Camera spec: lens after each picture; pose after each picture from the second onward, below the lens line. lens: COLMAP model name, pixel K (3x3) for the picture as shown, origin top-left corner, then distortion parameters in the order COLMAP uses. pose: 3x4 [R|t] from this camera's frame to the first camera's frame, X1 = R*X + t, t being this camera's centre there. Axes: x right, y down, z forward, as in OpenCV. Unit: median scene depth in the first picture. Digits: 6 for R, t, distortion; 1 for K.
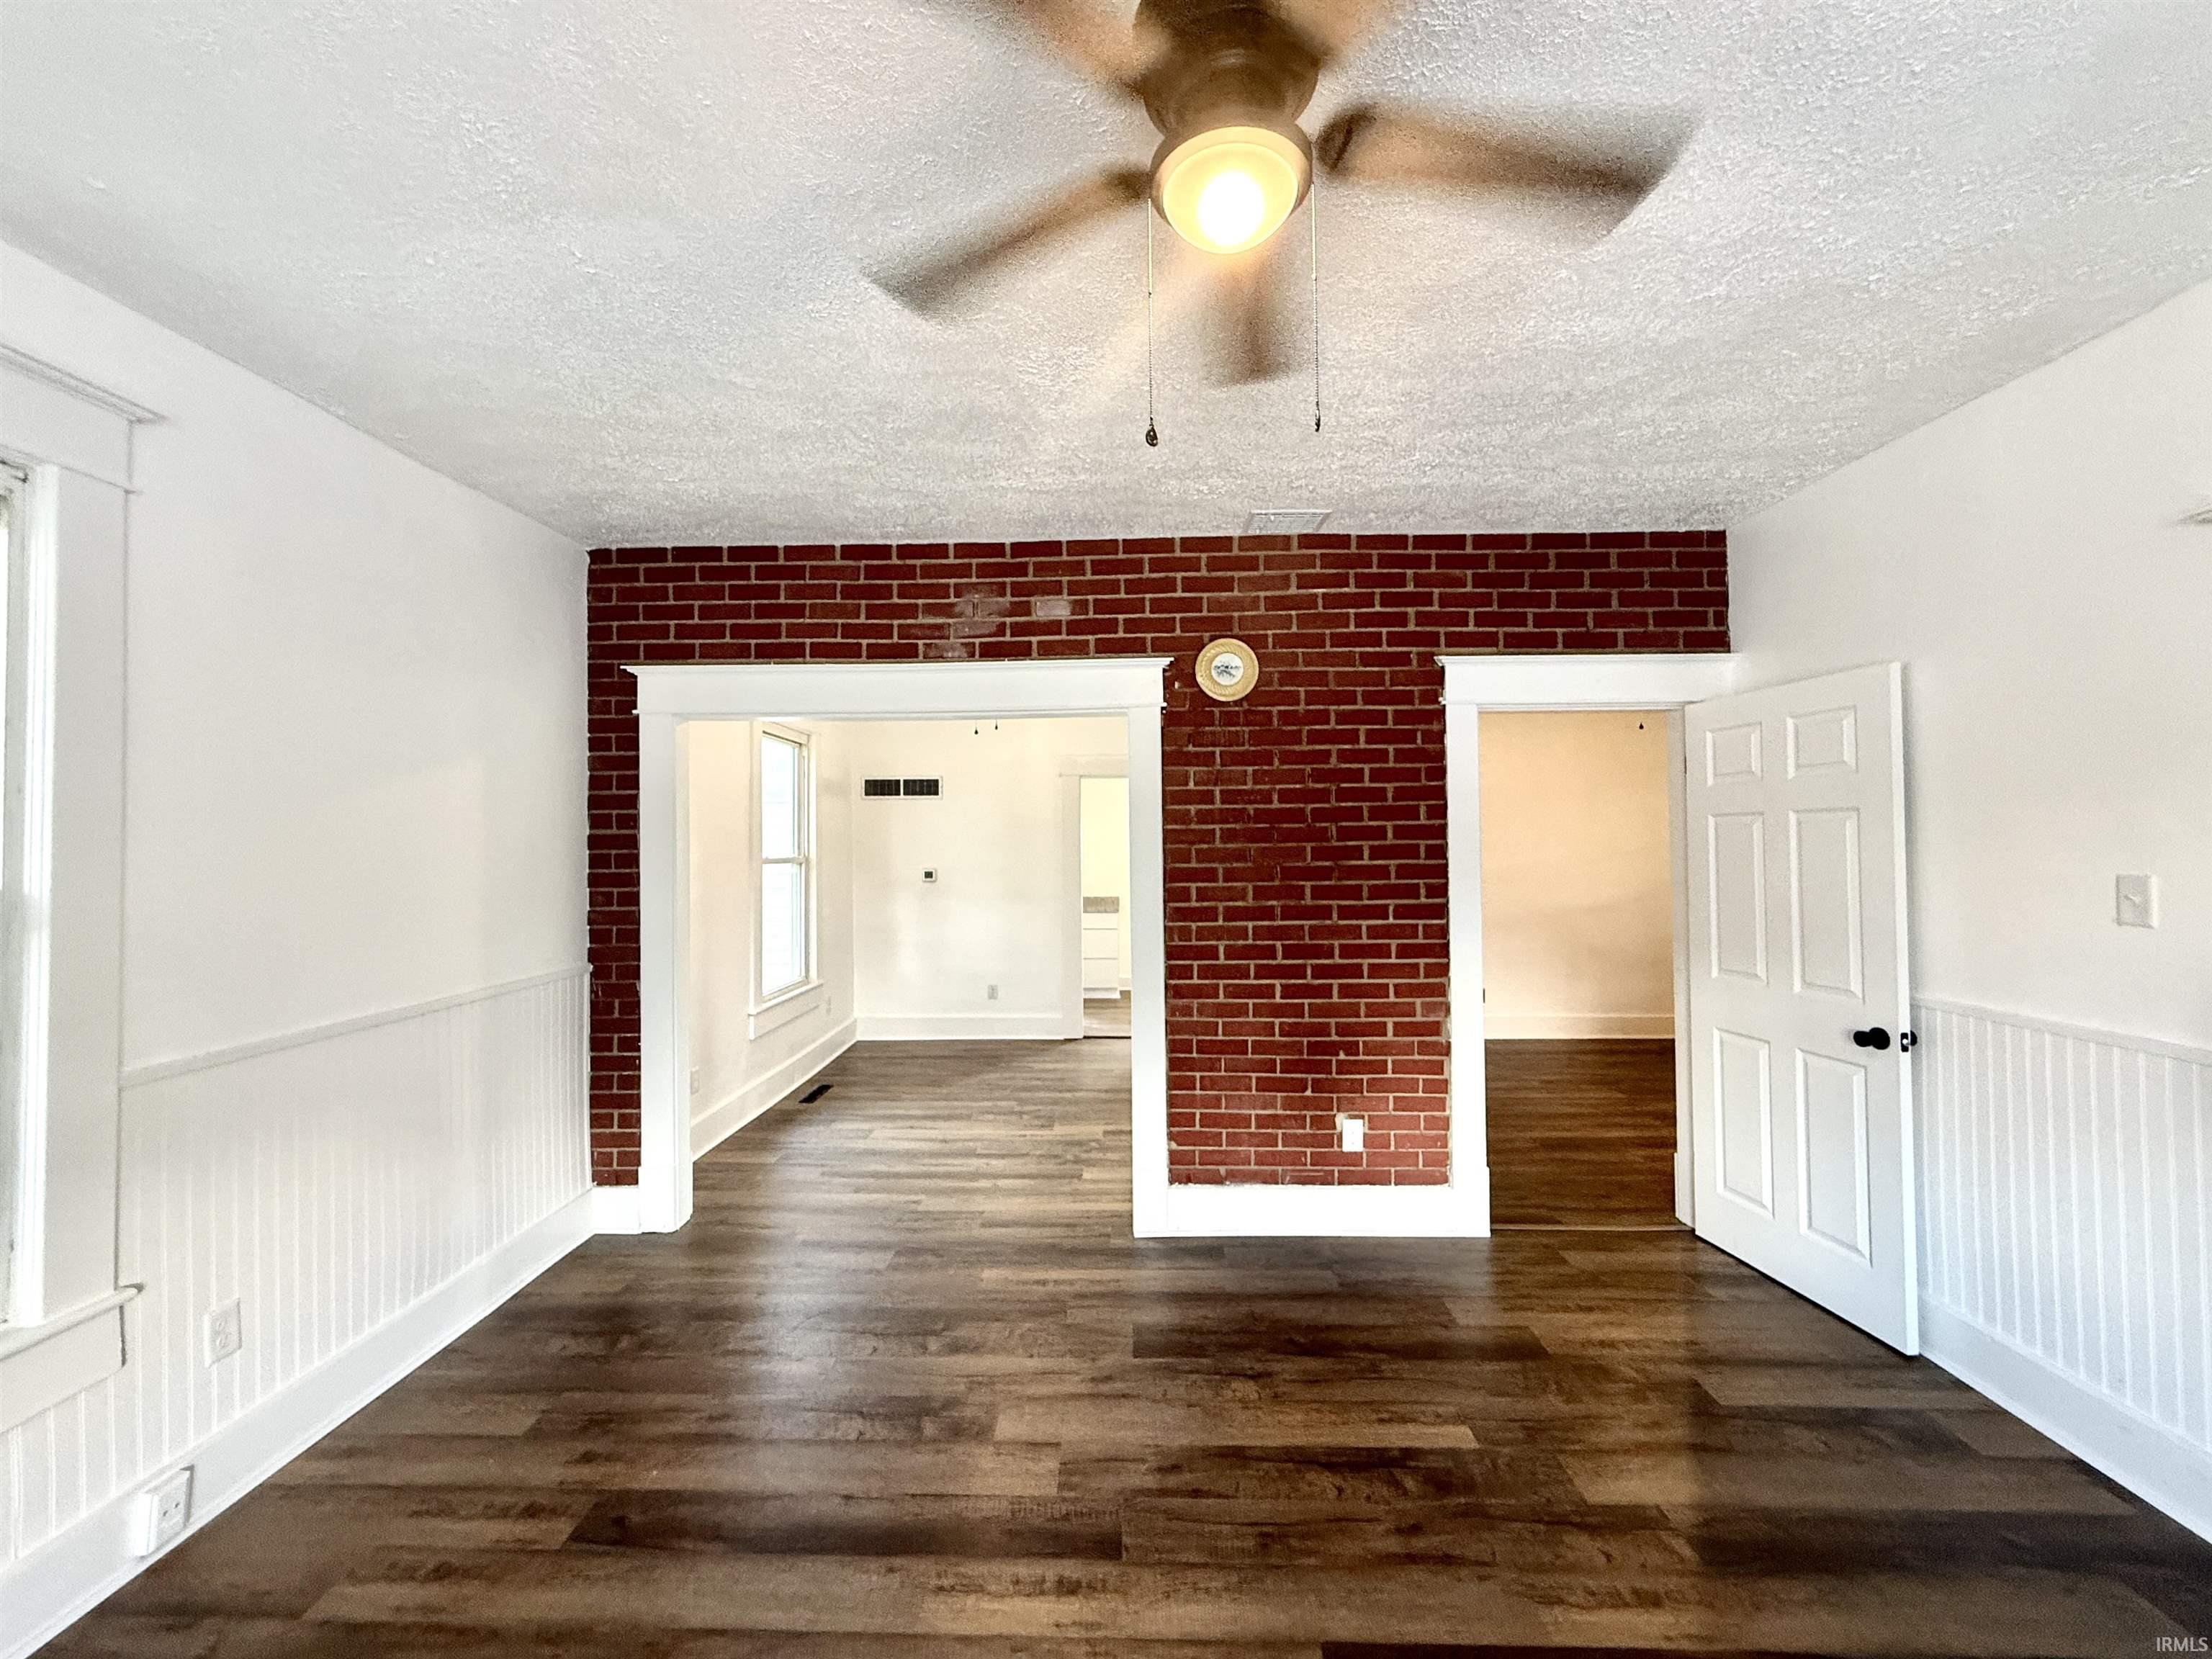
lens RADIAL K [[894.6, 0, 1103.0], [0, 894.6, 824.5], [0, 0, 1]] dist [0.002066, 0.000761]
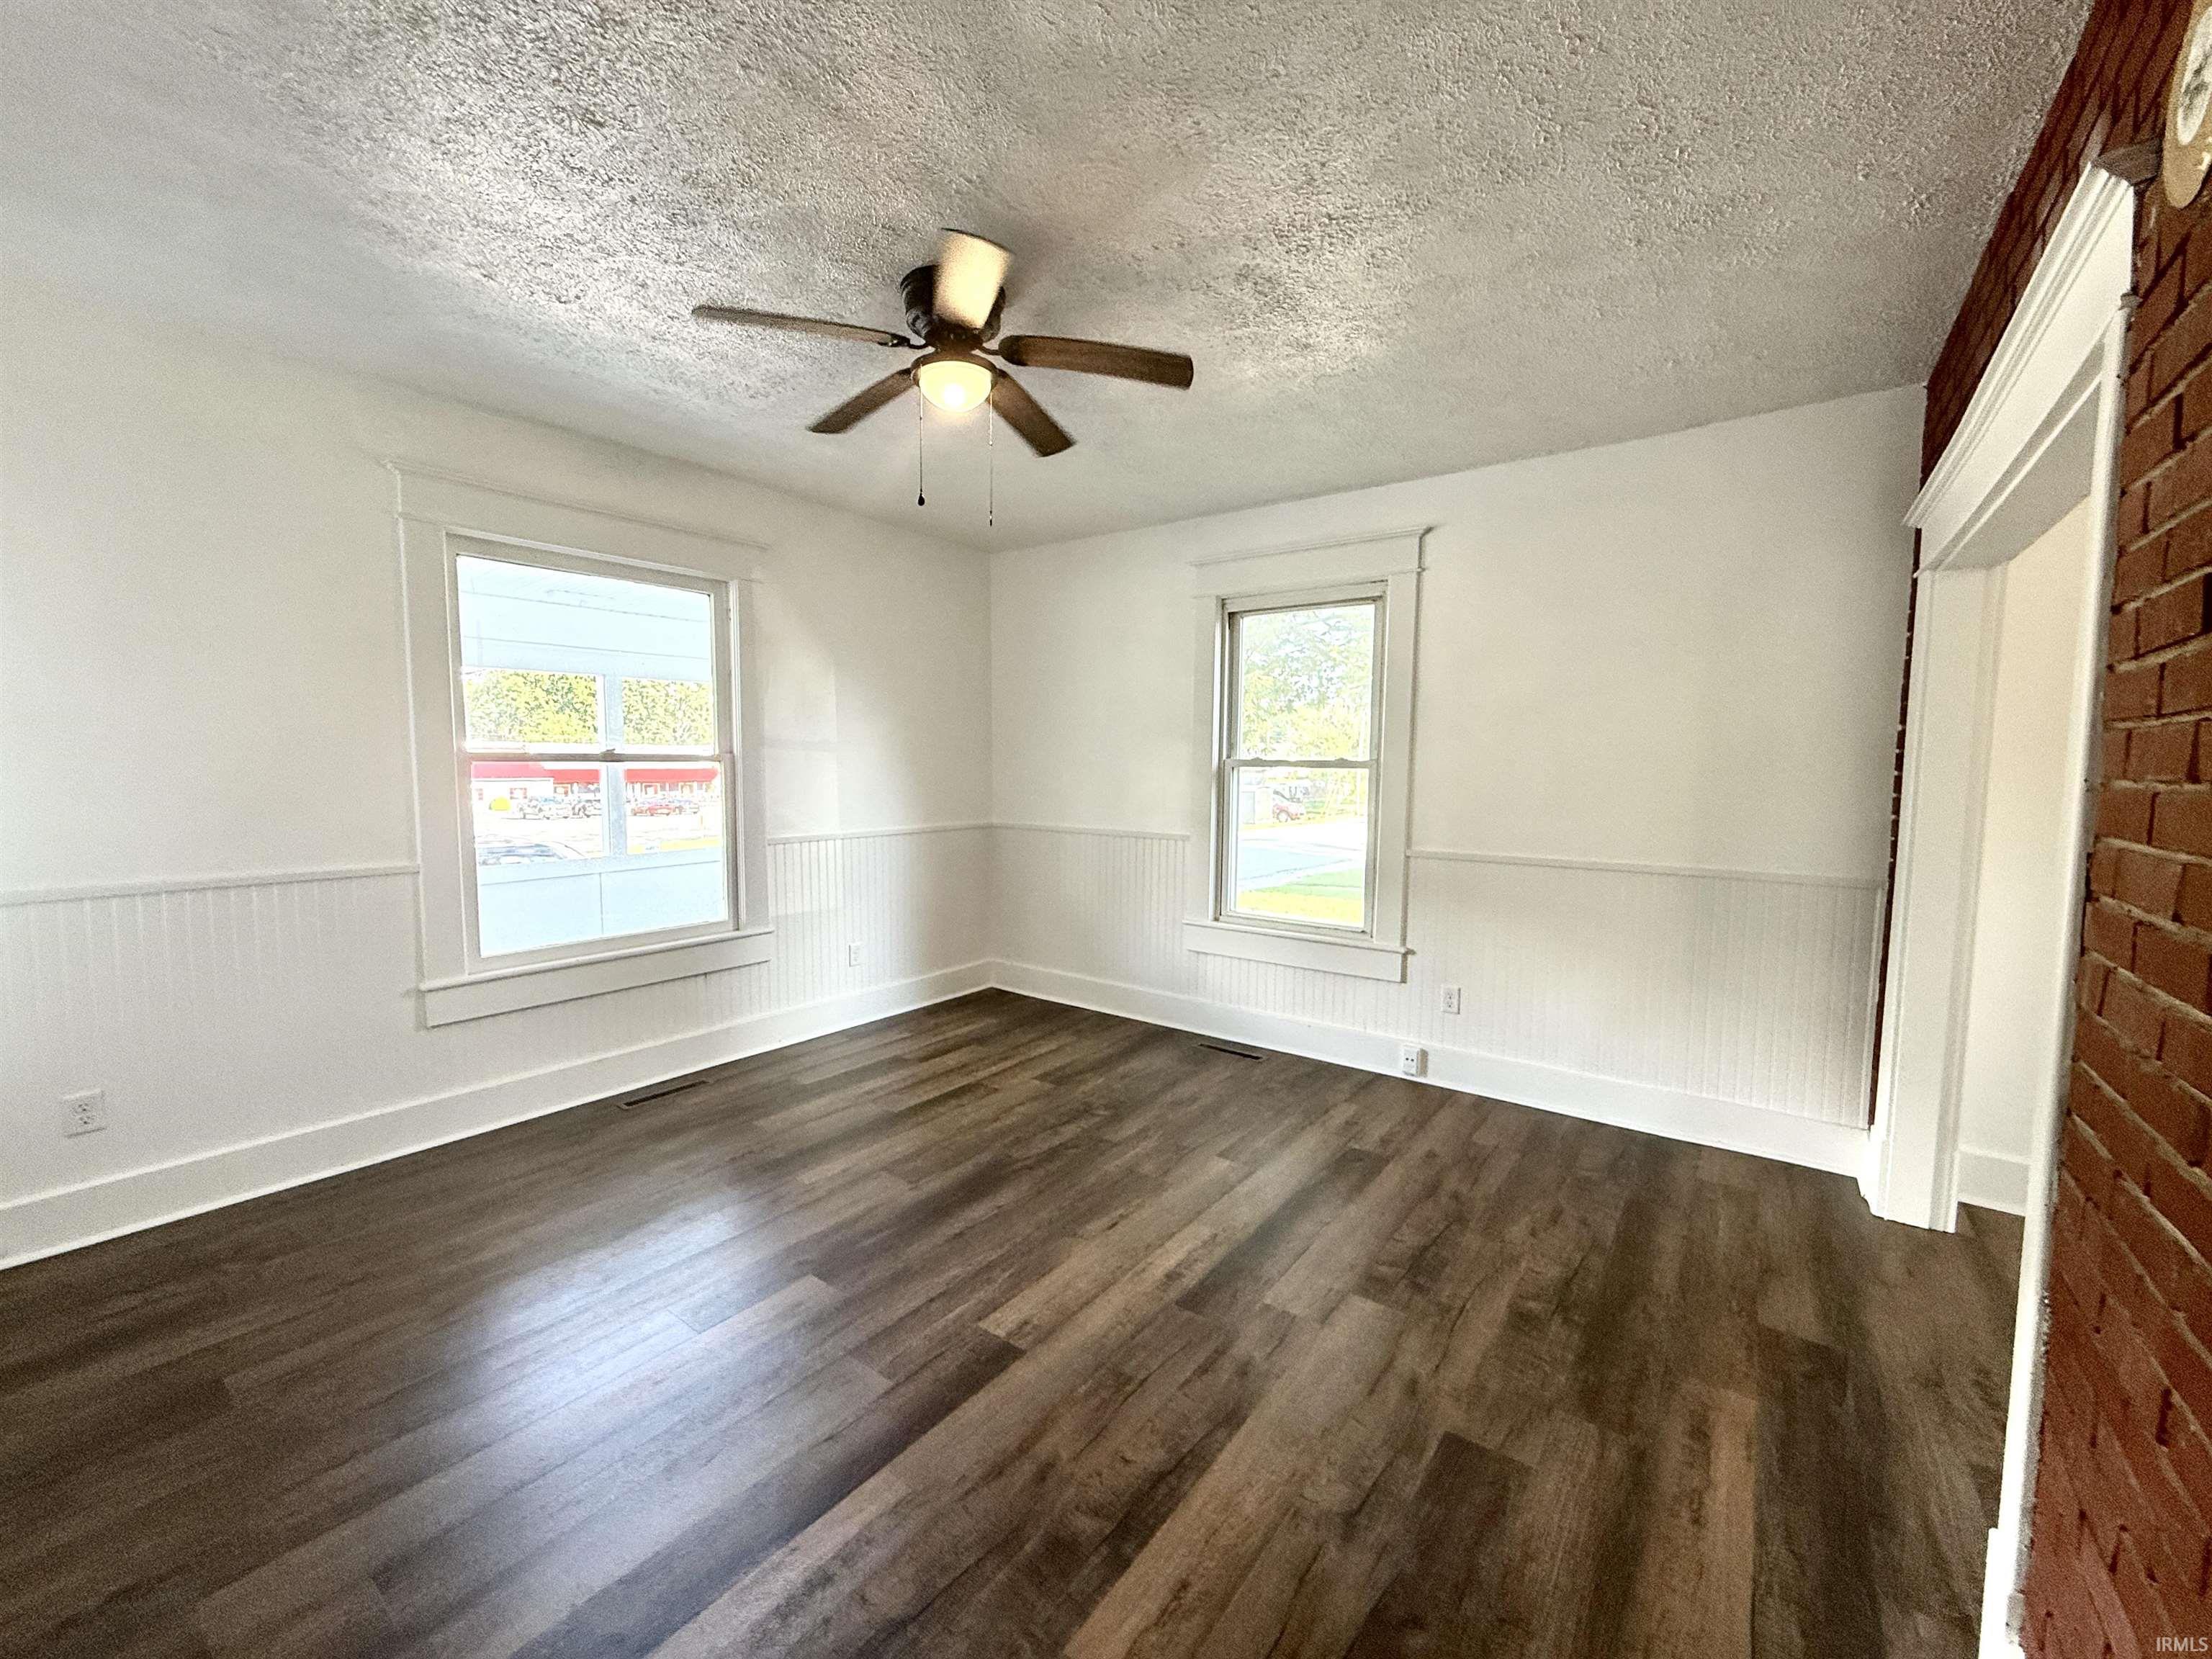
lens RADIAL K [[894.6, 0, 1101.5], [0, 894.6, 824.9], [0, 0, 1]] dist [0.002066, 0.000761]
pose [[-0.586902, 0.060864, -0.807367, 0.582229], [0.009015, 0.997600, 0.068651, 0.034373], [0.809608, 0.033013, -0.586042, 0.901777]]
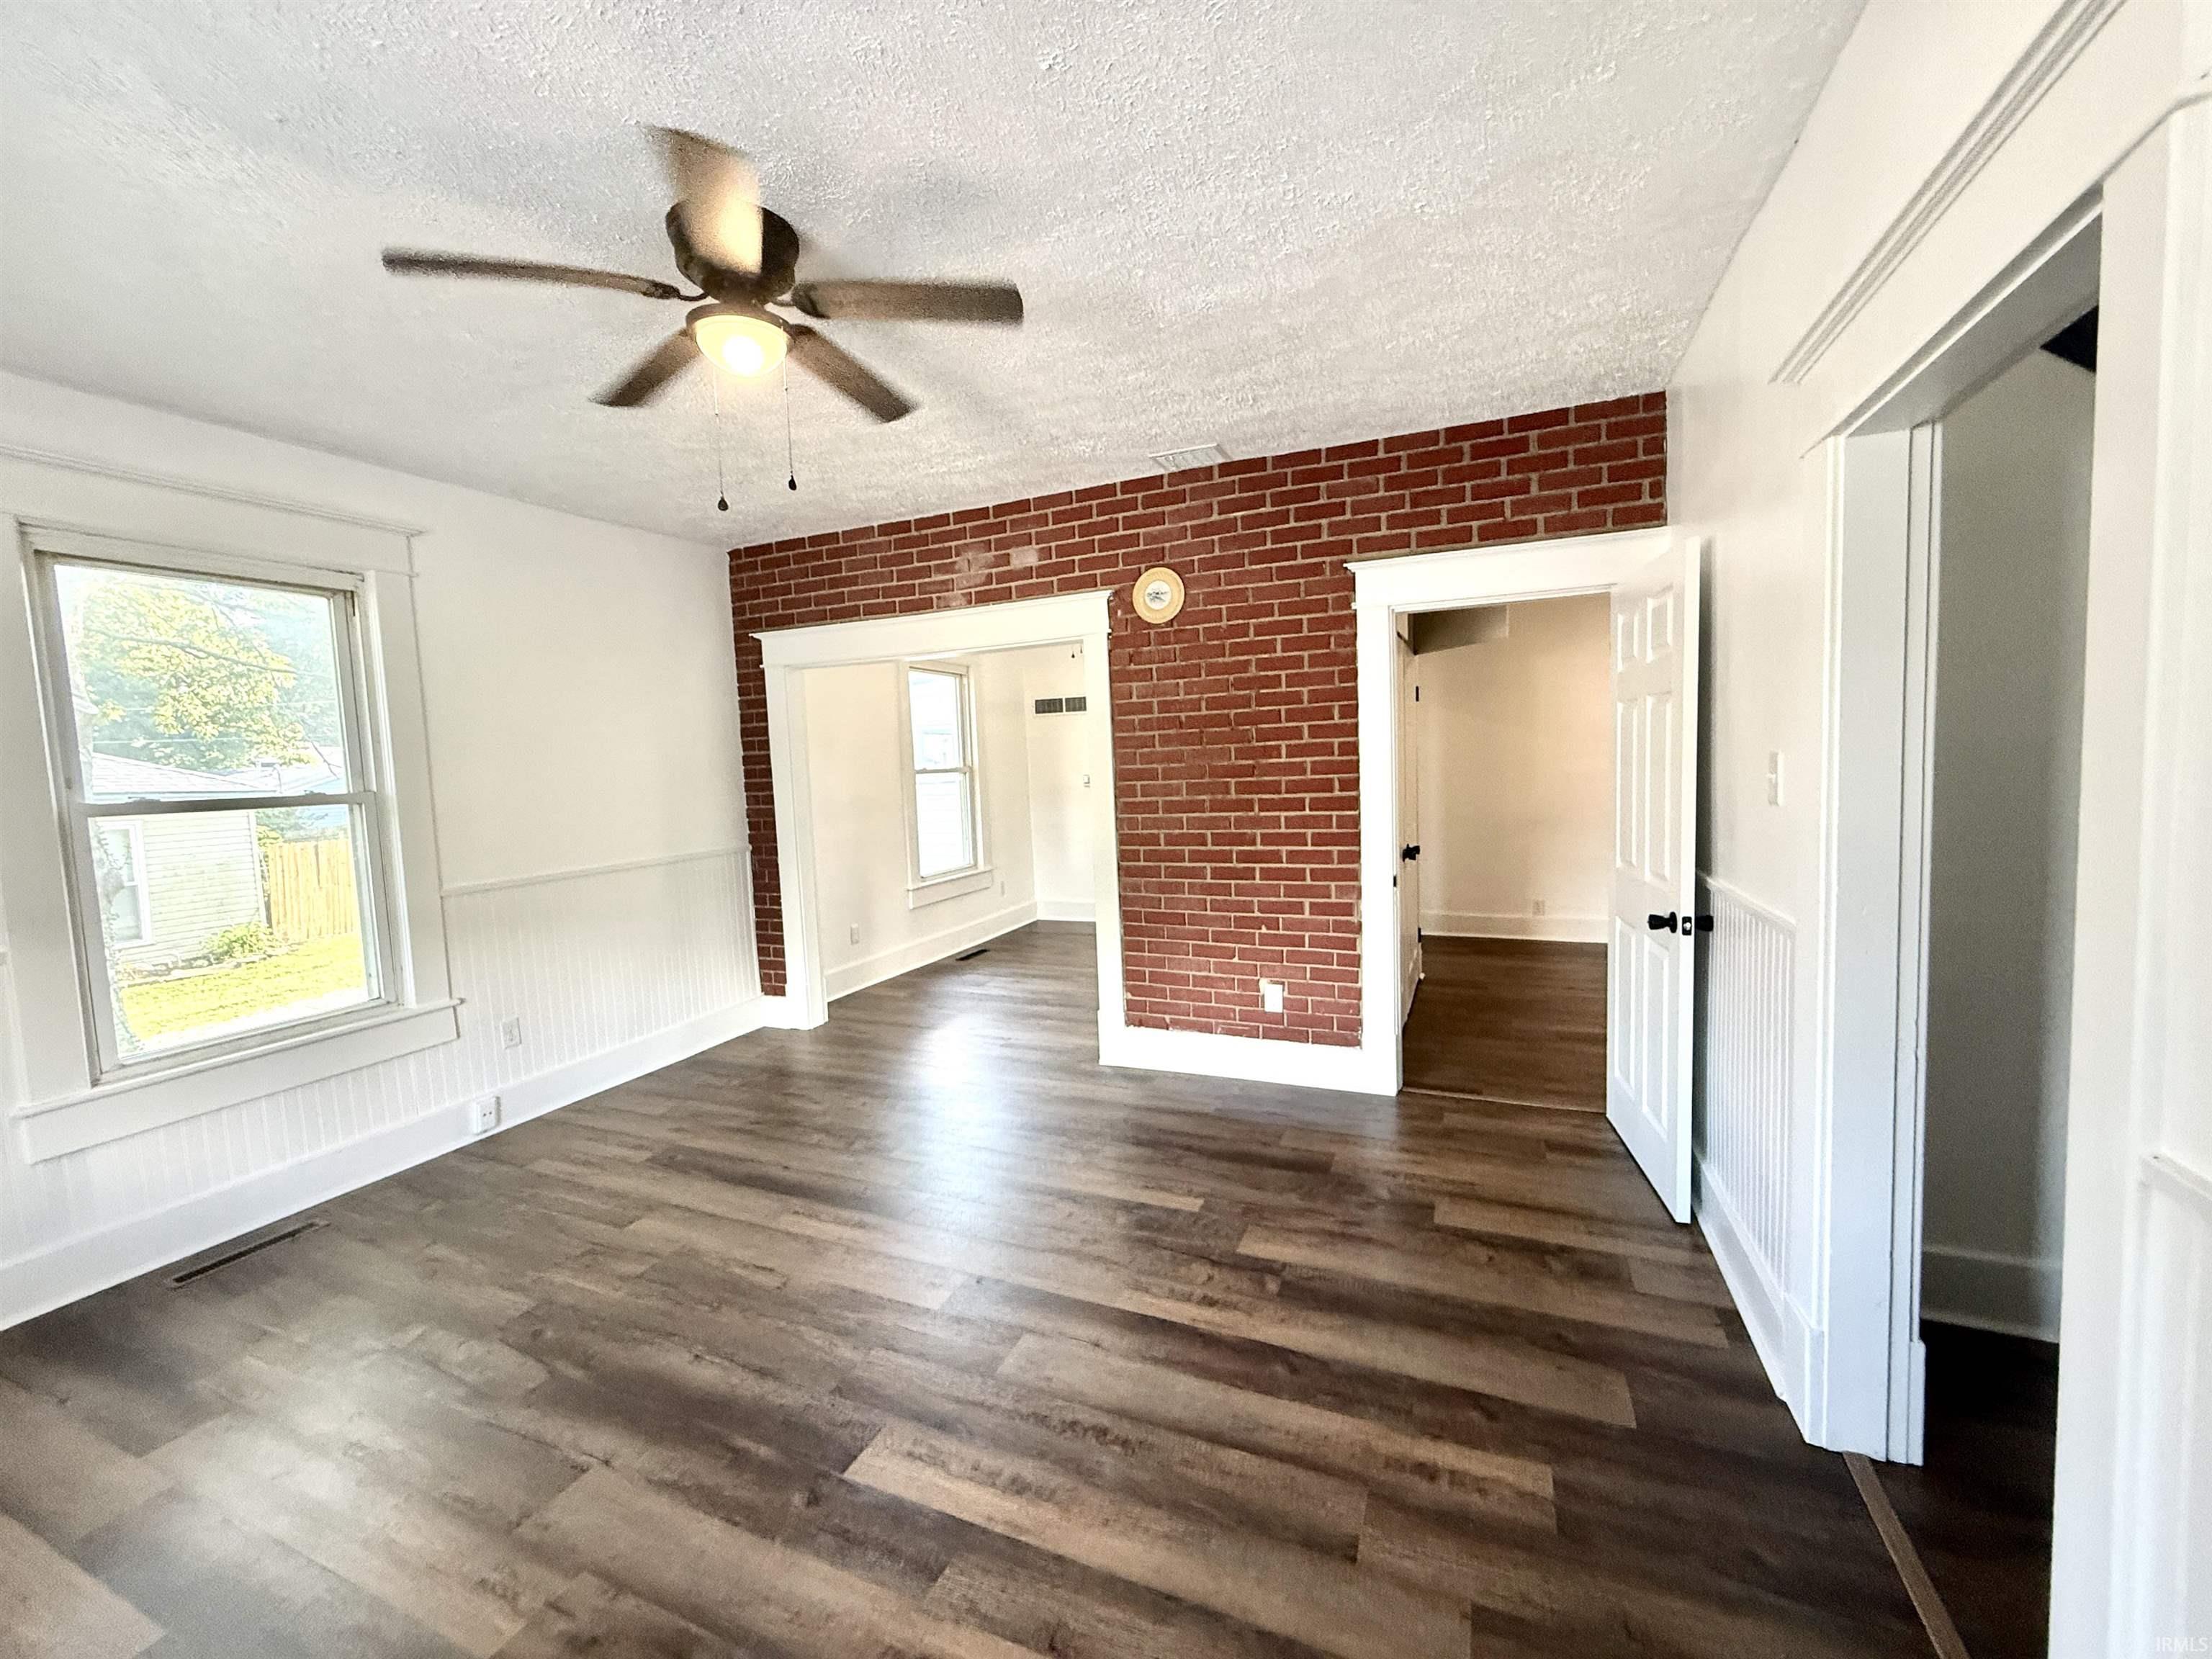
lens RADIAL K [[894.6, 0, 1103.4], [0, 894.6, 827.9], [0, 0, 1]] dist [0.002066, 0.000761]
pose [[0.927174, 0.001442, -0.374627, 0.503389], [0.038539, 0.994320, 0.099209, 0.006948], [0.372642, -0.106421, 0.921853, -0.118343]]
